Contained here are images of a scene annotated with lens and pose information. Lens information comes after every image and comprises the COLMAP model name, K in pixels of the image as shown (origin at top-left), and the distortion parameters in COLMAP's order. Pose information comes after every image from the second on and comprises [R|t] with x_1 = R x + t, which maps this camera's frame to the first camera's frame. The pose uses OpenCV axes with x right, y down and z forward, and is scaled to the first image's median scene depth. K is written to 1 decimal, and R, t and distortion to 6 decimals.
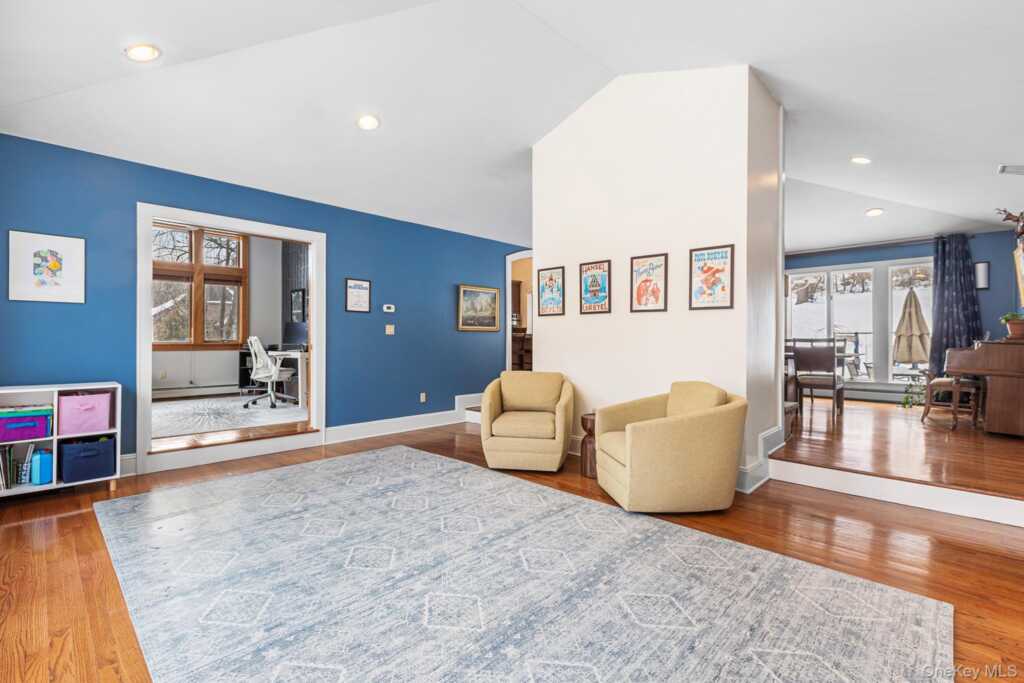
lens RADIAL K [[464.6, 0, 512.0], [0, 464.6, 341.5], [0, 0, 1]] dist [-0.000926, -0.000411]
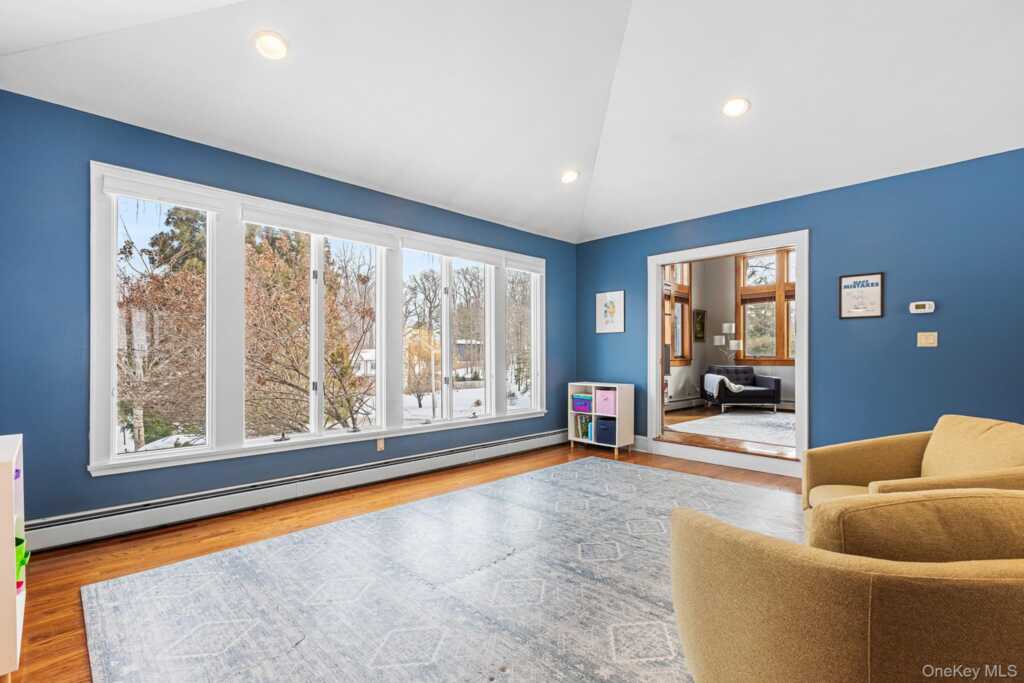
lens RADIAL K [[479.7, 0, 509.9], [0, 479.7, 357.7], [0, 0, 1]] dist [0.053640, 0.000117]
pose [[-0.022932, 0.003698, -0.999730, 0.745691], [-0.002388, 0.999990, 0.003754, -0.002460], [0.999734, 0.002473, -0.022923, 0.714304]]
